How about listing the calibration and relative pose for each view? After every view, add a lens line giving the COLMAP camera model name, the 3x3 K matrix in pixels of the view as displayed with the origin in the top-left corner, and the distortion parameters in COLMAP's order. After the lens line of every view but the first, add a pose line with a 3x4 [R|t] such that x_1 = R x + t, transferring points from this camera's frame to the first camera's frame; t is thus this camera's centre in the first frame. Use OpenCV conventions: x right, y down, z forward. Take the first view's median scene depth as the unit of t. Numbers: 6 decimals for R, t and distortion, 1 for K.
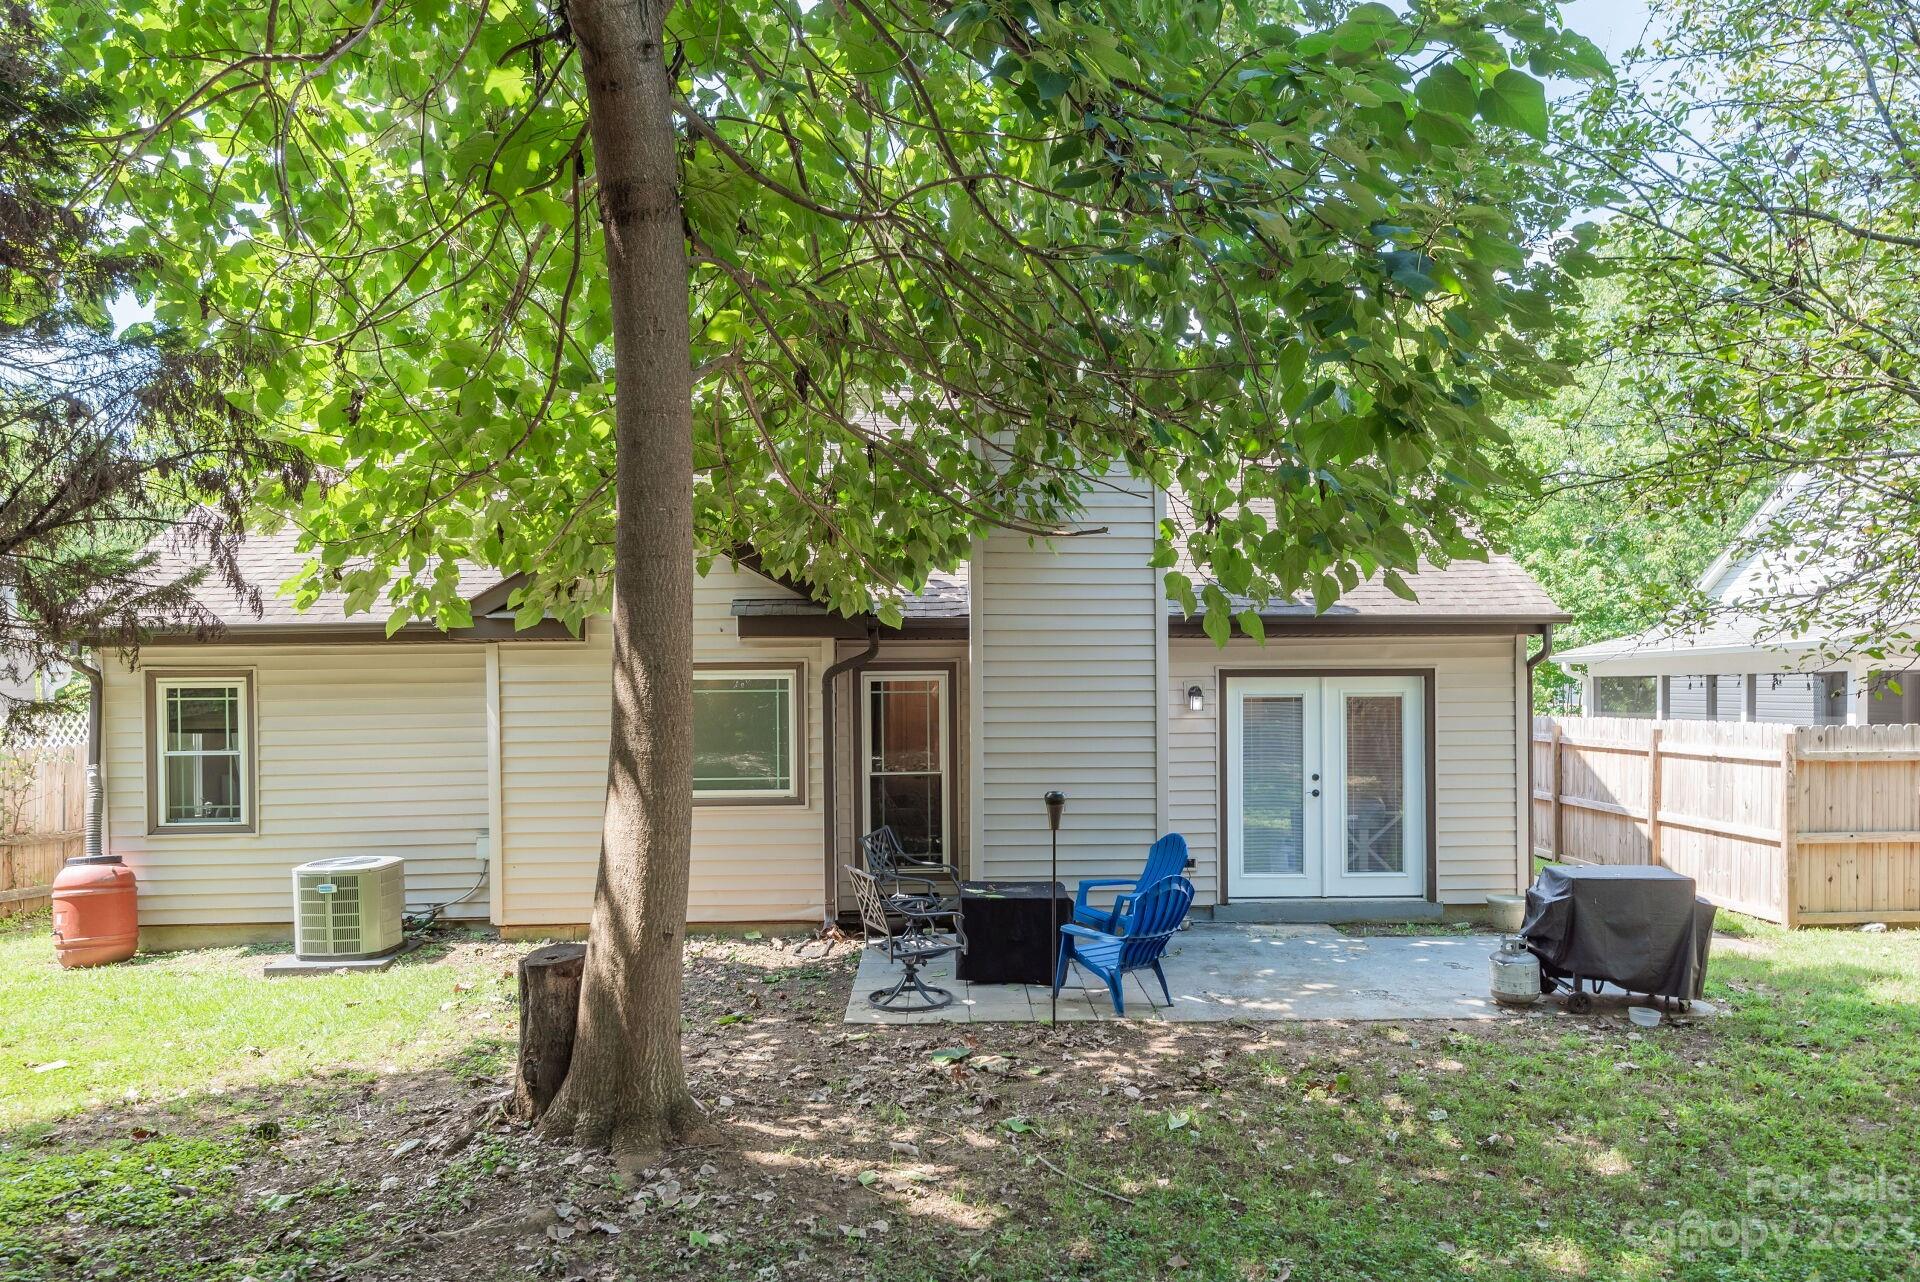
lens RADIAL K [[1394.7, 0, 960.0], [0, 1394.7, 641.0], [0, 0, 1]] dist [0.006743, 0.001936]
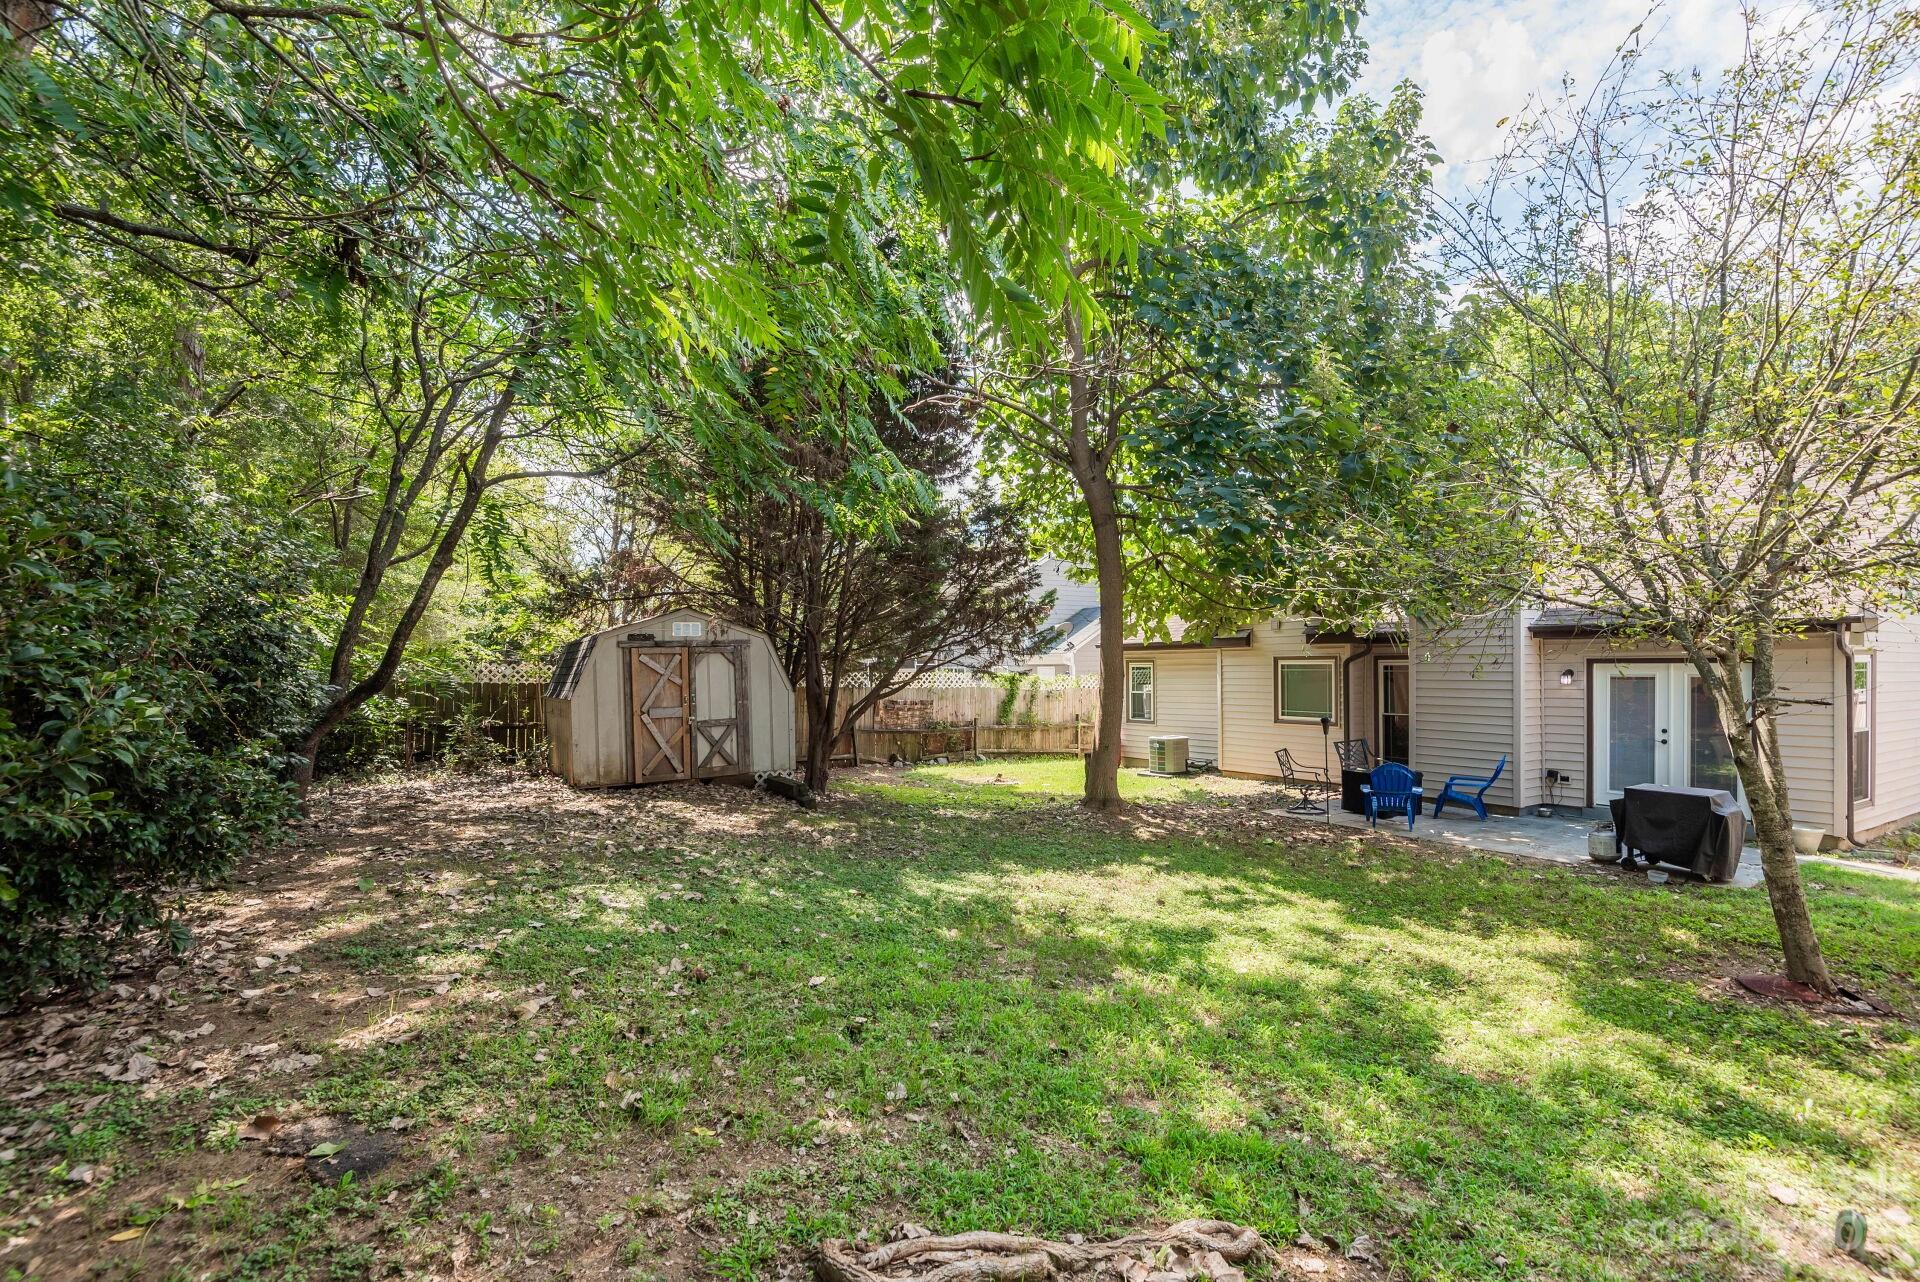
lens RADIAL K [[929.2, 0, 960.0], [0, 929.2, 641.0], [0, 0, 1]] dist [-0.000120, -0.000005]
pose [[0.511504, -0.019011, -0.859070, 0.763028], [0.013545, 0.999809, -0.014061, 0.005855], [0.859174, -0.004444, 0.511664, -0.157560]]
